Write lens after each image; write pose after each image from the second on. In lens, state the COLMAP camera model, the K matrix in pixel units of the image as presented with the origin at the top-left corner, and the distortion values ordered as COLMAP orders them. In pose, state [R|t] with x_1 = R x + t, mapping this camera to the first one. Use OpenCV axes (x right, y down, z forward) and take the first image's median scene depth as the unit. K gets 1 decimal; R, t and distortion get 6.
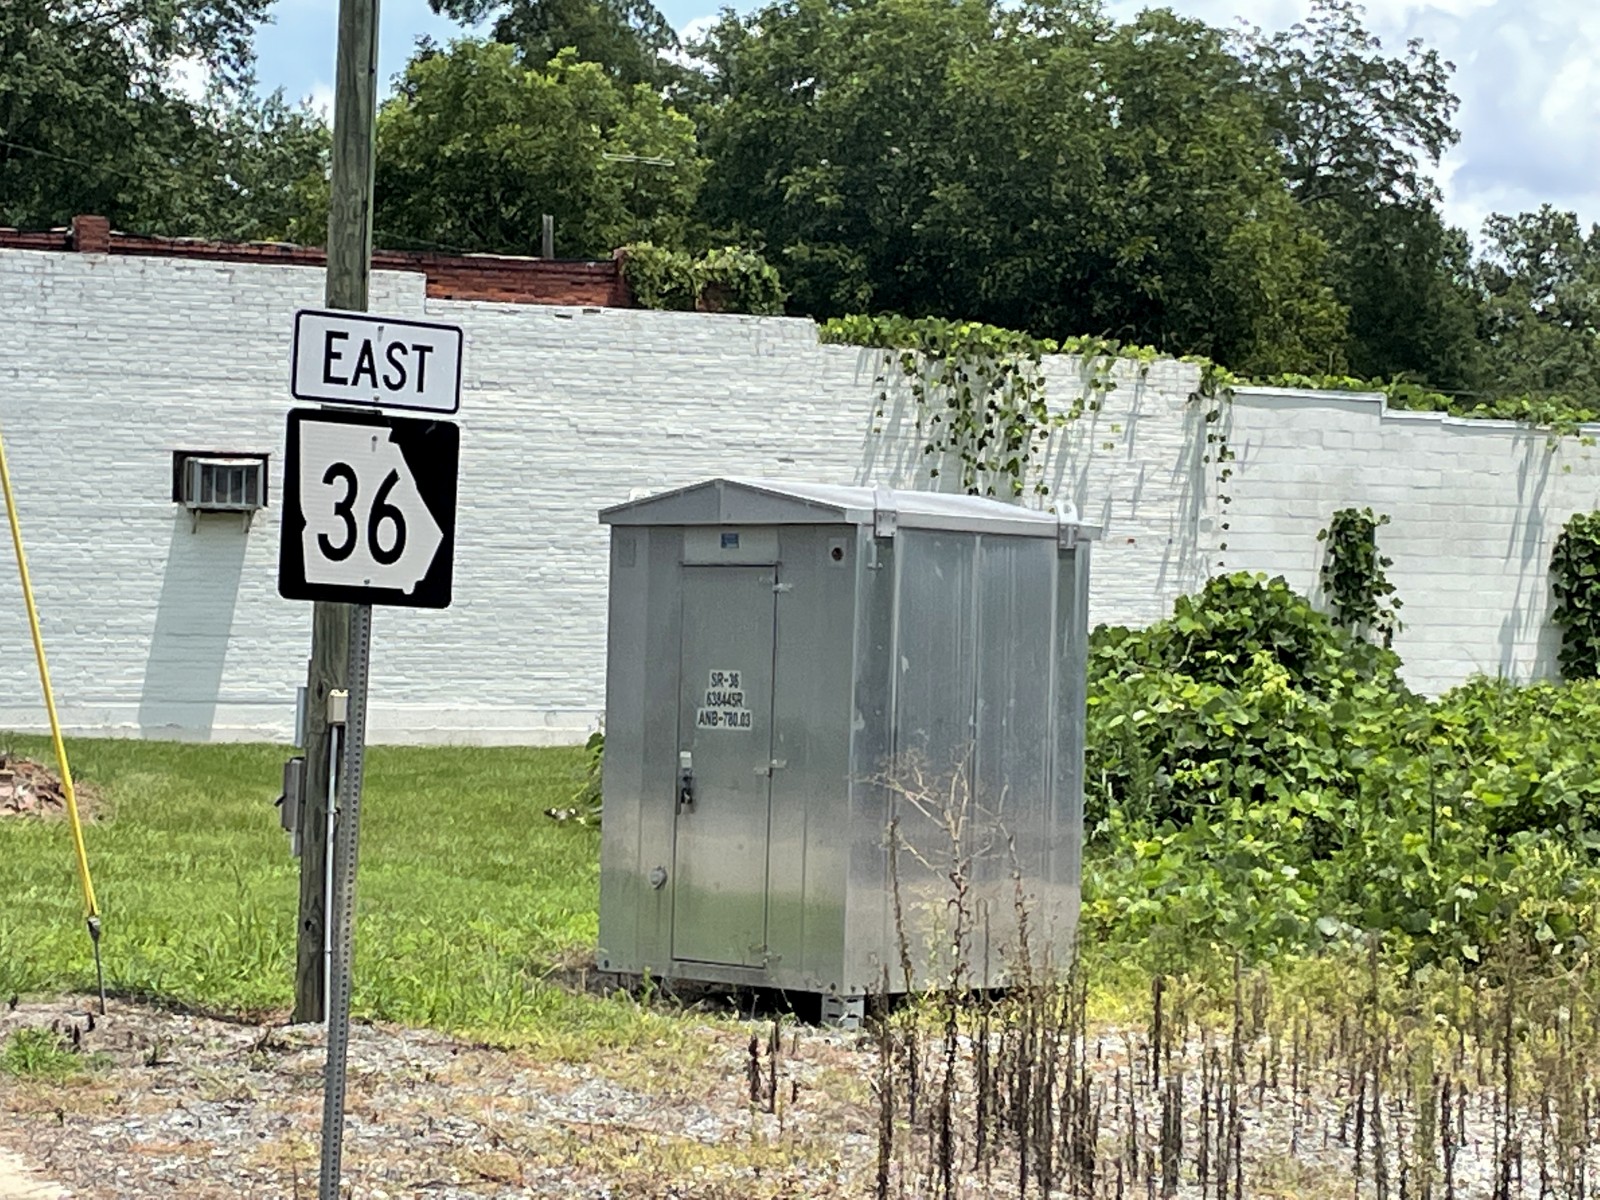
lens RADIAL K [[4058.6, 0, 855.6], [0, 4058.6, 594.7], [0, 0, 1]] dist [0.209173, -1.117299]
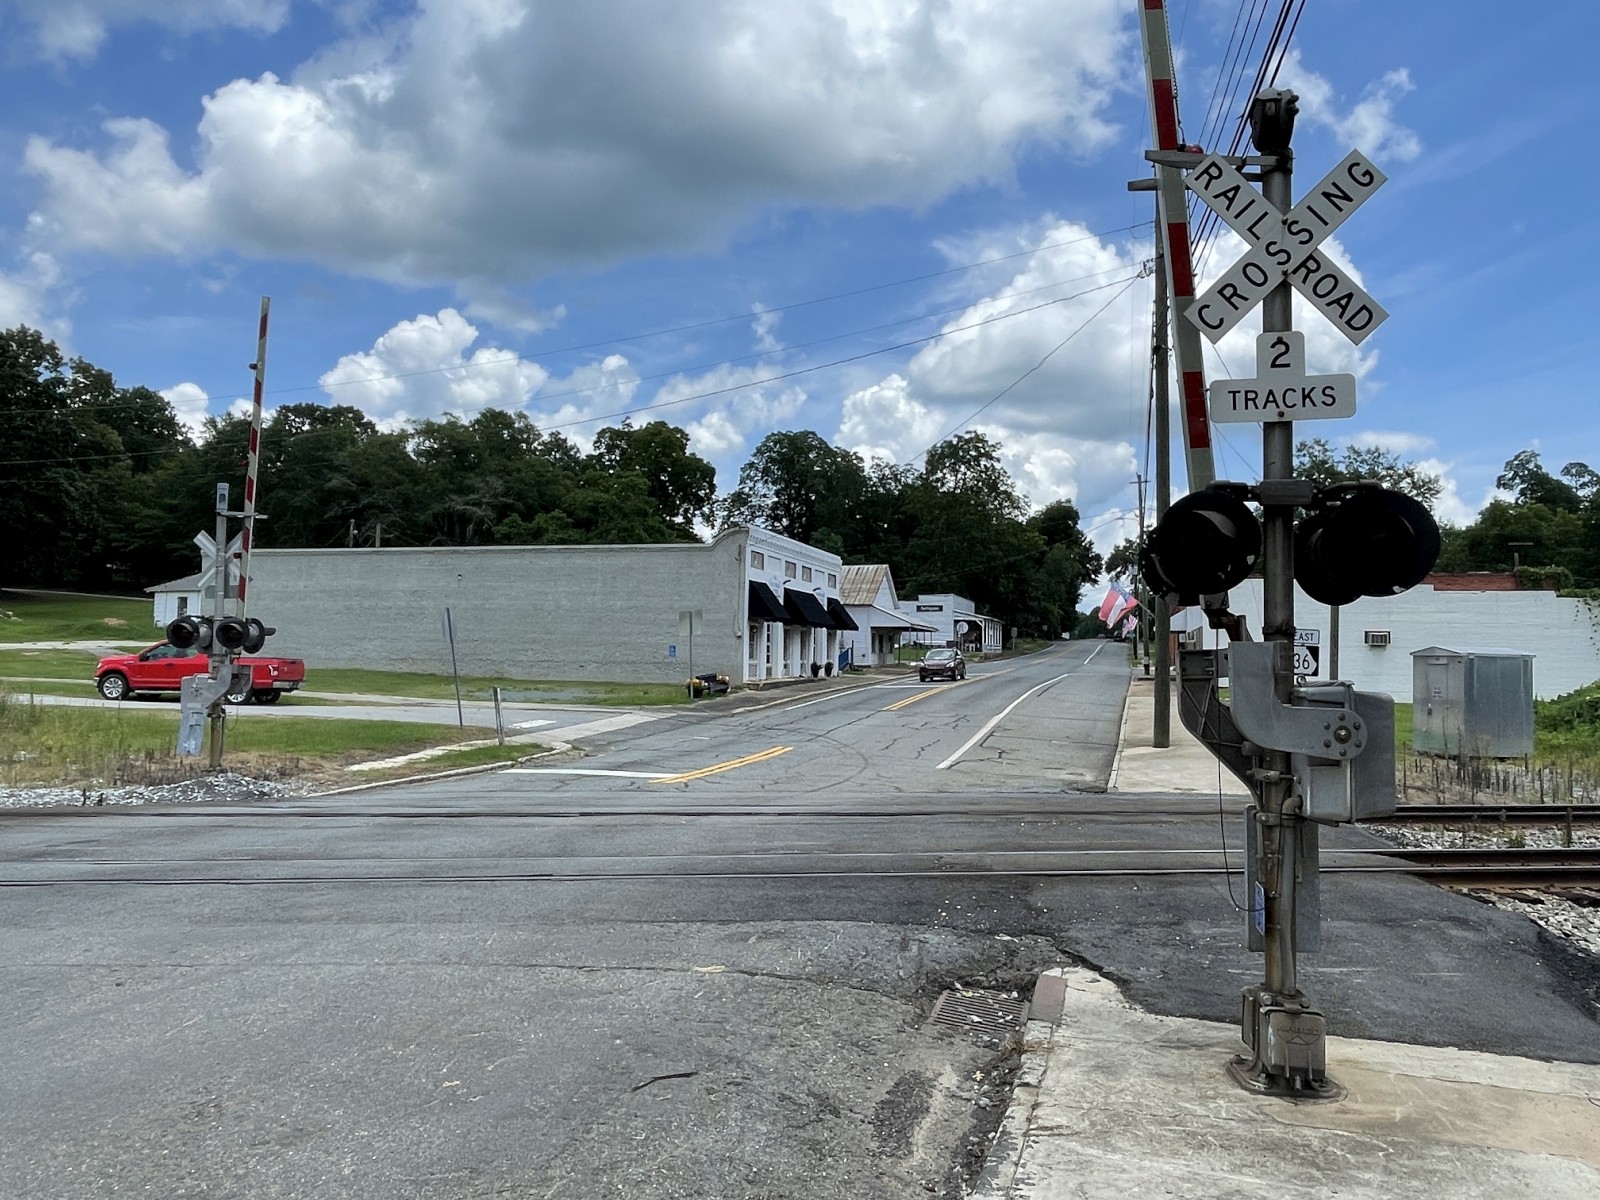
lens RADIAL K [[1117.2, 0, 803.7], [0, 1117.2, 596.5], [0, 0, 1]] dist [-0.003123, -0.003819]
pose [[0.772614, -0.042045, -0.633482, 0.138649], [0.005615, 0.998218, -0.059406, -0.007993], [0.634851, 0.042341, 0.771474, -0.293822]]
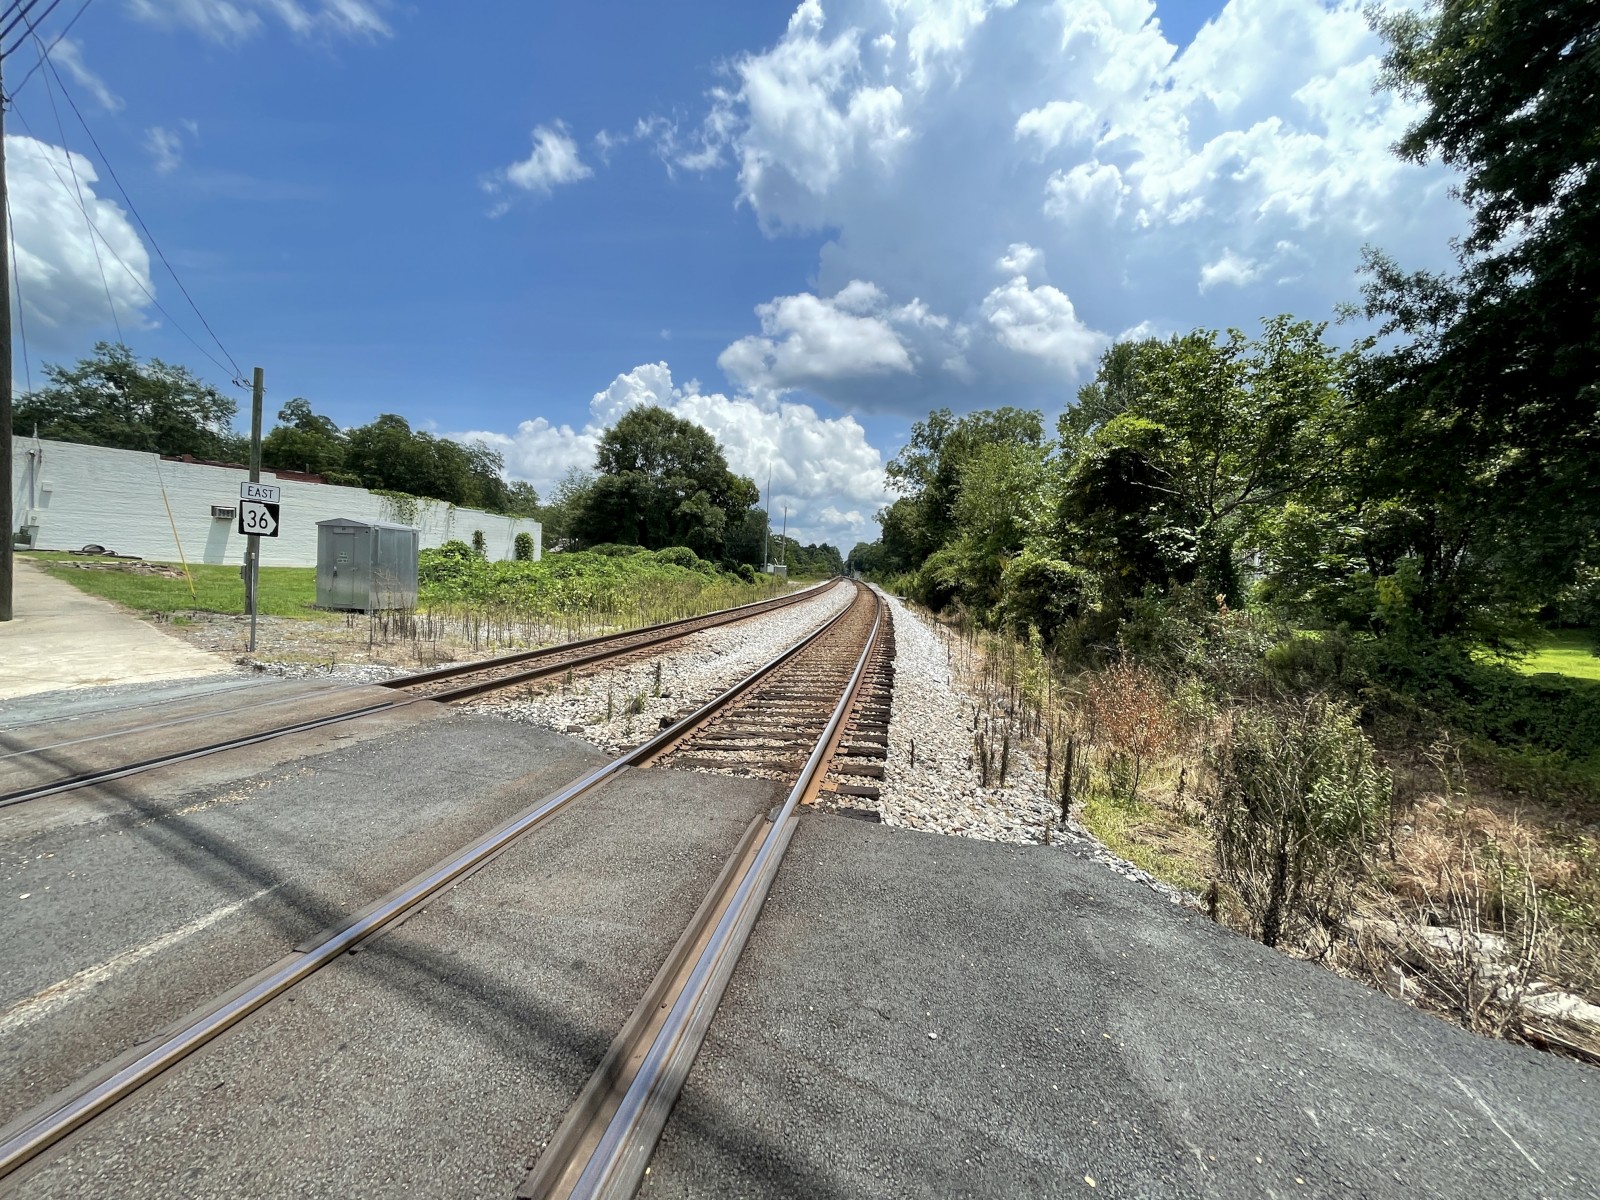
lens RADIAL K [[650.1, 0, 797.8], [0, 650.1, 600.8], [0, 0, 1]] dist [0.001076, -0.000044]
pose [[0.843458, -0.005440, 0.537167, 0.008861], [-0.036037, 0.997123, 0.066683, 0.001861], [-0.535985, -0.075602, 0.840836, -0.057920]]
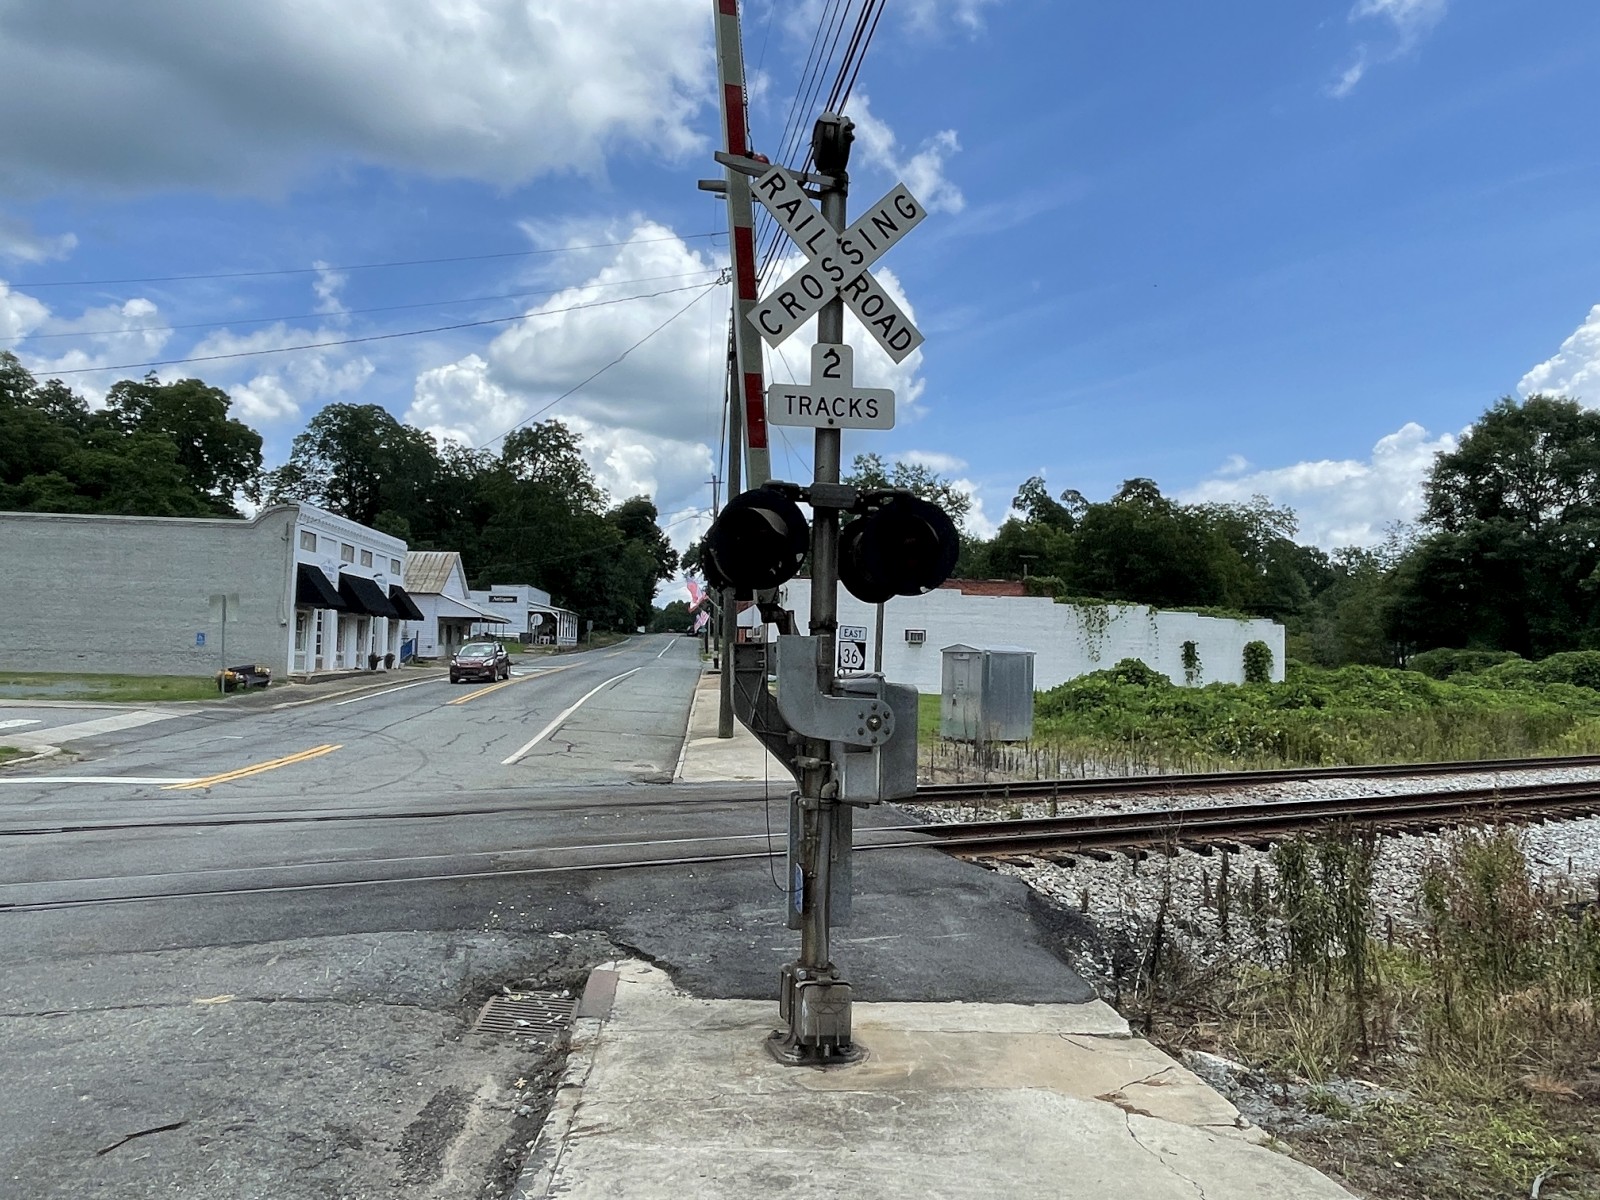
lens RADIAL K [[1117.2, 0, 803.7], [0, 1117.2, 596.5], [0, 0, 1]] dist [-0.003123, -0.003819]
pose [[0.951117, -0.014741, -0.308478, 0.139363], [-0.001615, 0.998609, -0.052697, -0.007681], [0.308826, 0.050619, 0.949771, -0.288925]]
